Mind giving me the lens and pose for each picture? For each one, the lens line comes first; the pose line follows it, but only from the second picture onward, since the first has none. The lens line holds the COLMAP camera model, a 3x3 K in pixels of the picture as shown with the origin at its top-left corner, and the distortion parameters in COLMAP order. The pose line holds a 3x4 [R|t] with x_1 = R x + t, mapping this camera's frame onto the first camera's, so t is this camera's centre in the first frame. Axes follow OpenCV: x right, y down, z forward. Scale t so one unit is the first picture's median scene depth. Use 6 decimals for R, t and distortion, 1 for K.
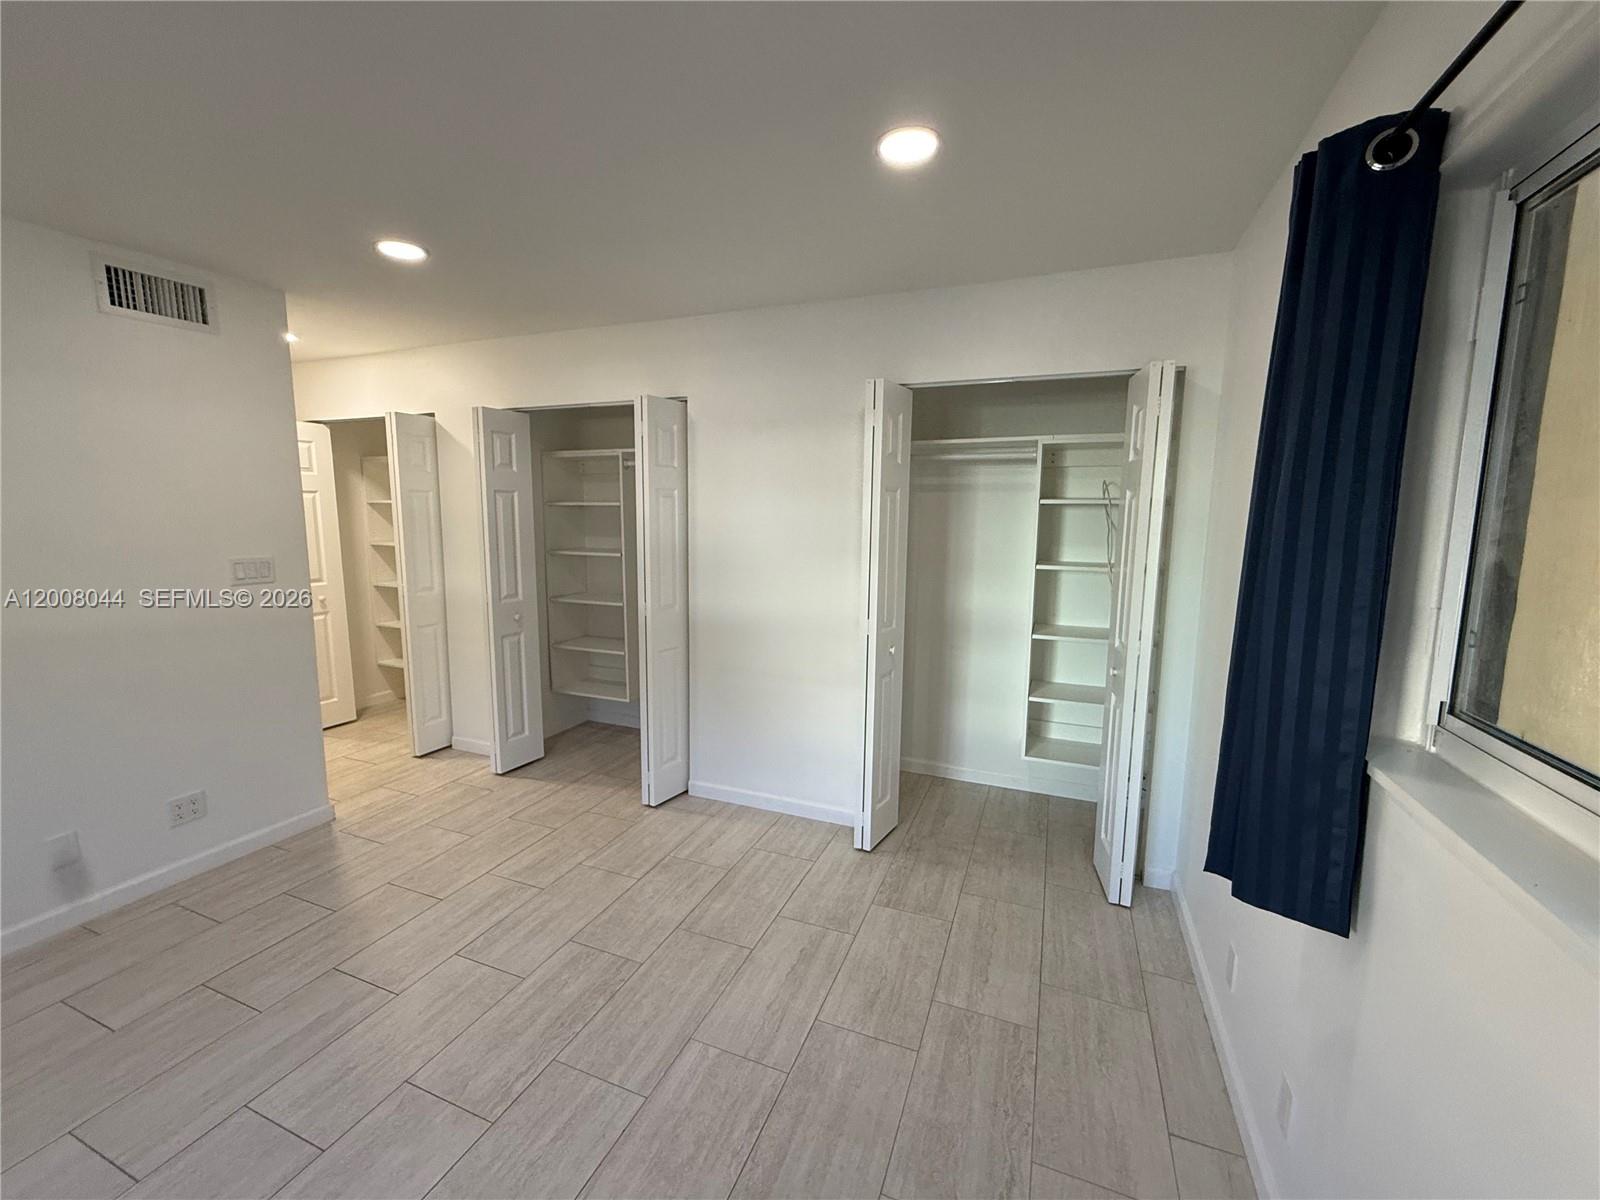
lens RADIAL K [[648.8, 0, 797.3], [0, 648.8, 597.4], [0, 0, 1]] dist [-0.002486, 0.000207]
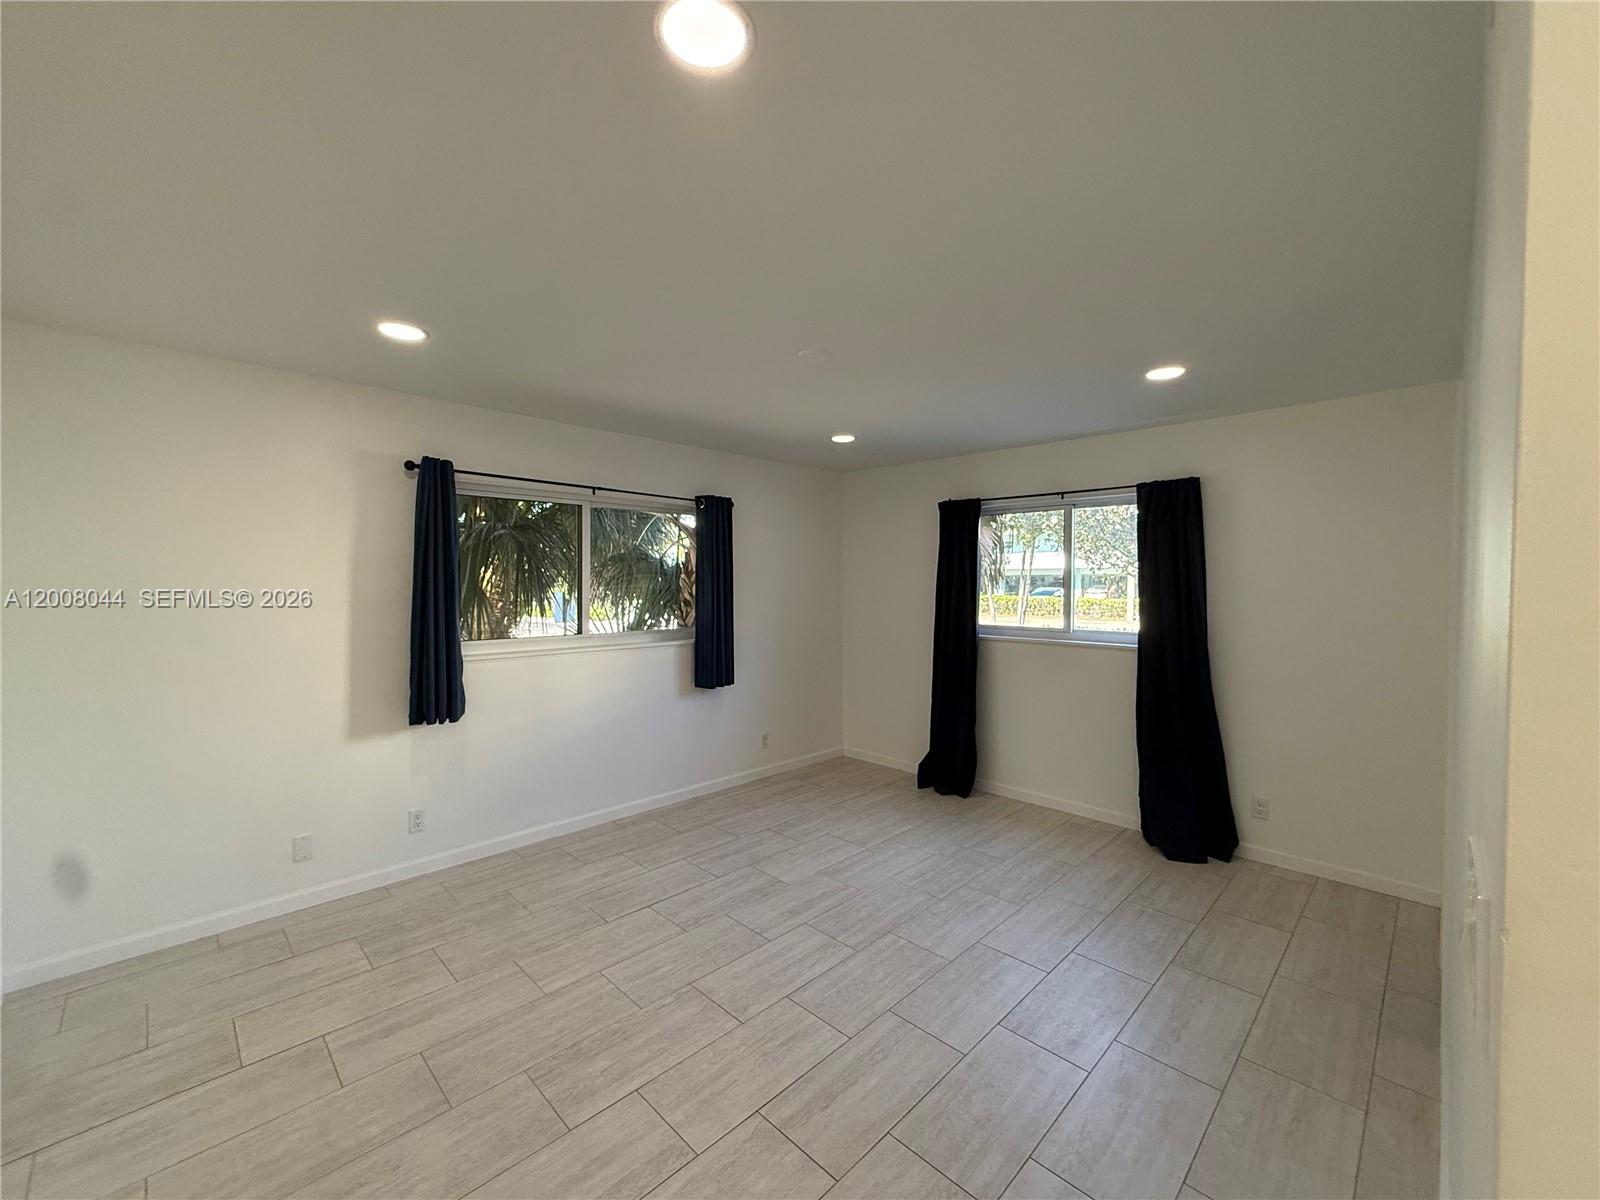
lens RADIAL K [[648.8, 0, 797.3], [0, 648.8, 597.4], [0, 0, 1]] dist [-0.002486, 0.000207]
pose [[-0.920783, -0.024269, 0.389319, -0.890590], [0.035936, 0.988540, 0.146617, -0.211394], [-0.388416, 0.148993, -0.909359, 1.505698]]
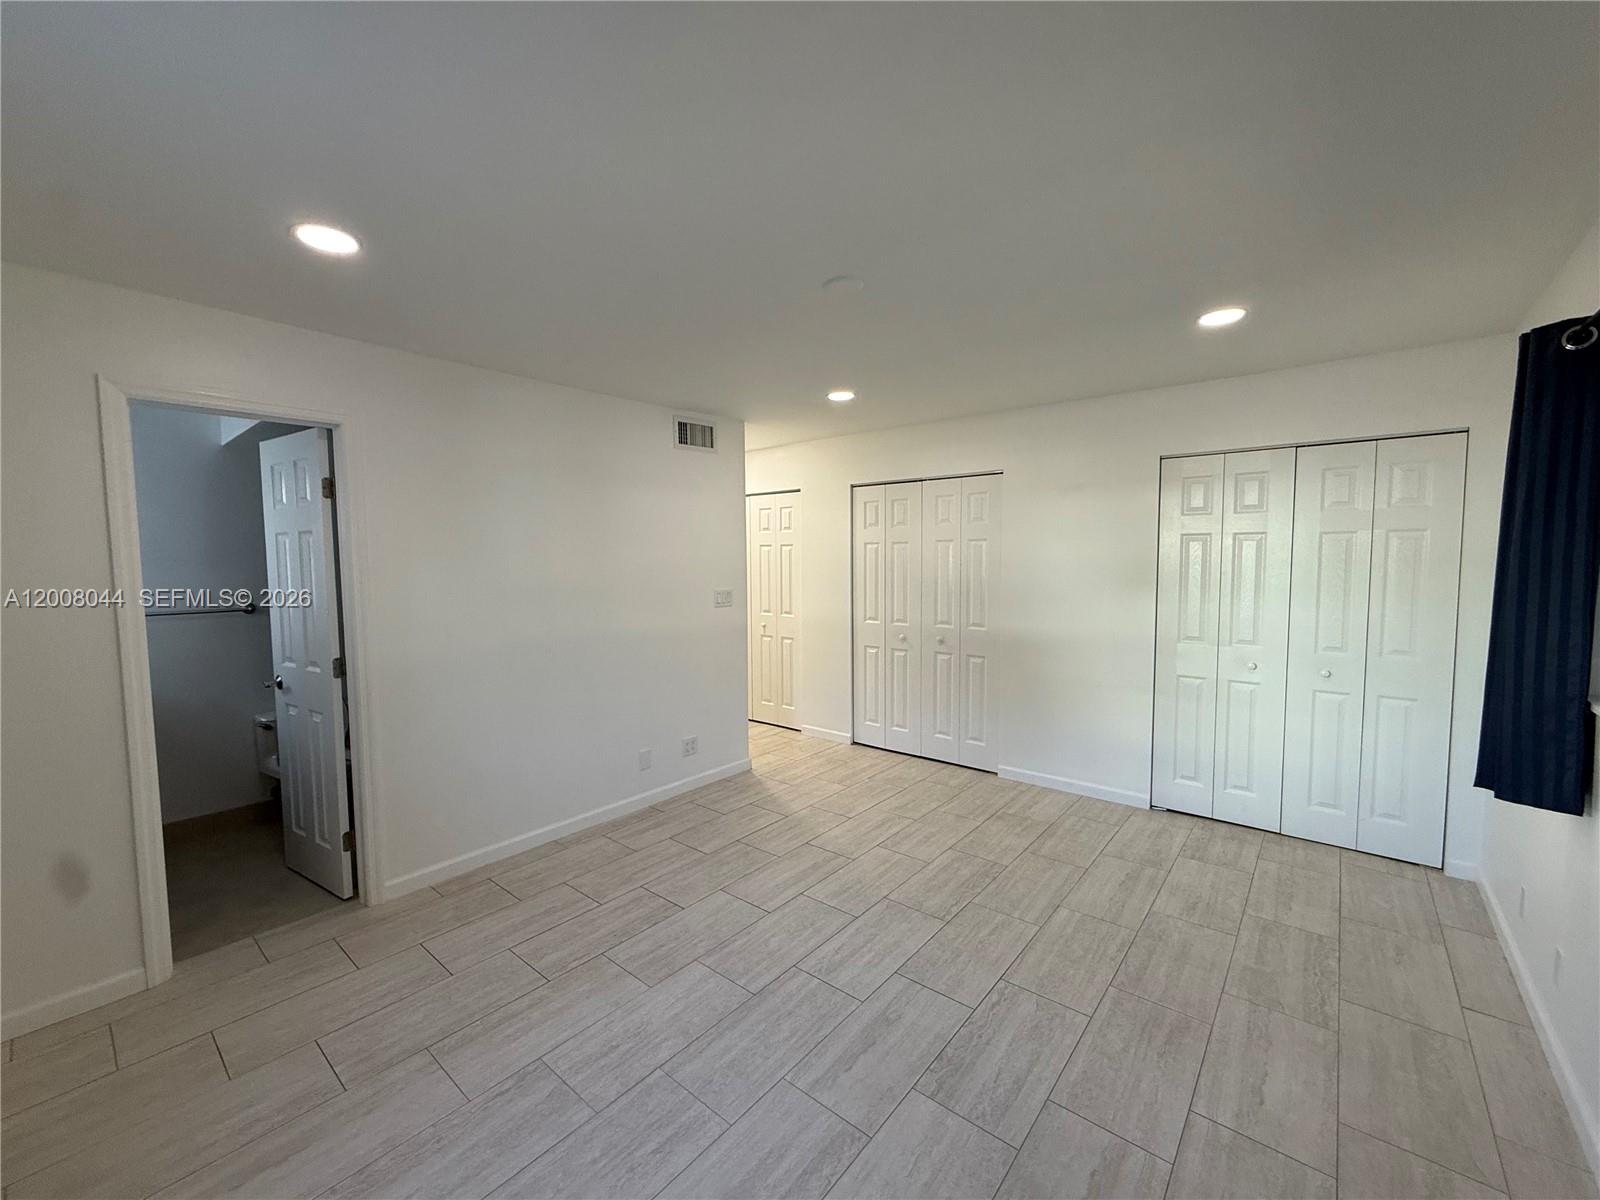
lens RADIAL K [[646.9, 0, 796.5], [0, 646.9, 600.0], [0, 0, 1]] dist [-0.002705, -0.000202]
pose [[0.950515, 0.000706, -0.310679, -0.226490], [-0.019909, 0.998081, -0.058642, 0.062078], [0.310041, 0.061925, 0.948704, -0.525756]]
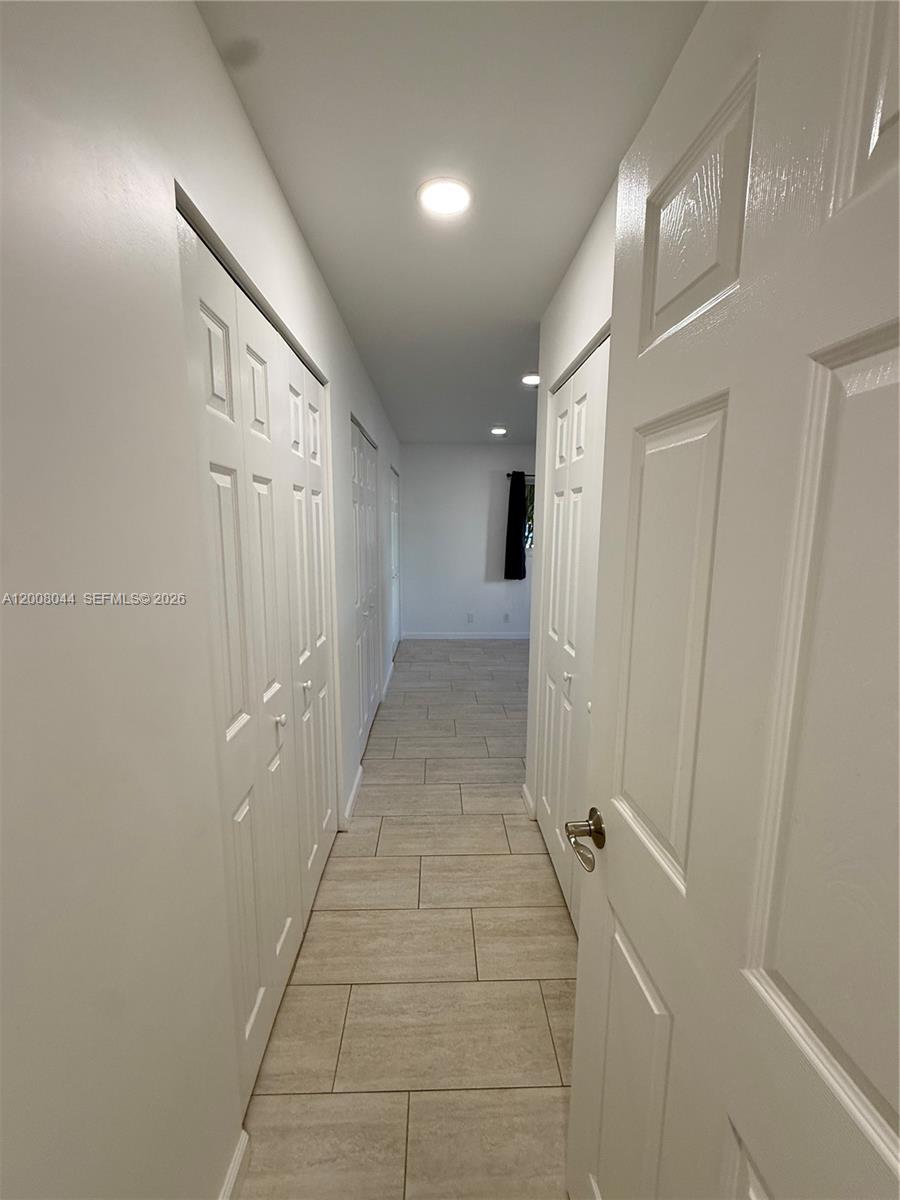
lens RADIAL K [[486.6, 0, 450.0], [0, 486.6, 600.0], [0, 0, 1]] dist [-0.002486, 0.000207]
pose [[-0.402057, -0.155723, 0.902275, -1.911441], [0.106050, 0.970879, 0.214820, -0.262625], [-0.909453, 0.182056, -0.373834, 1.902842]]
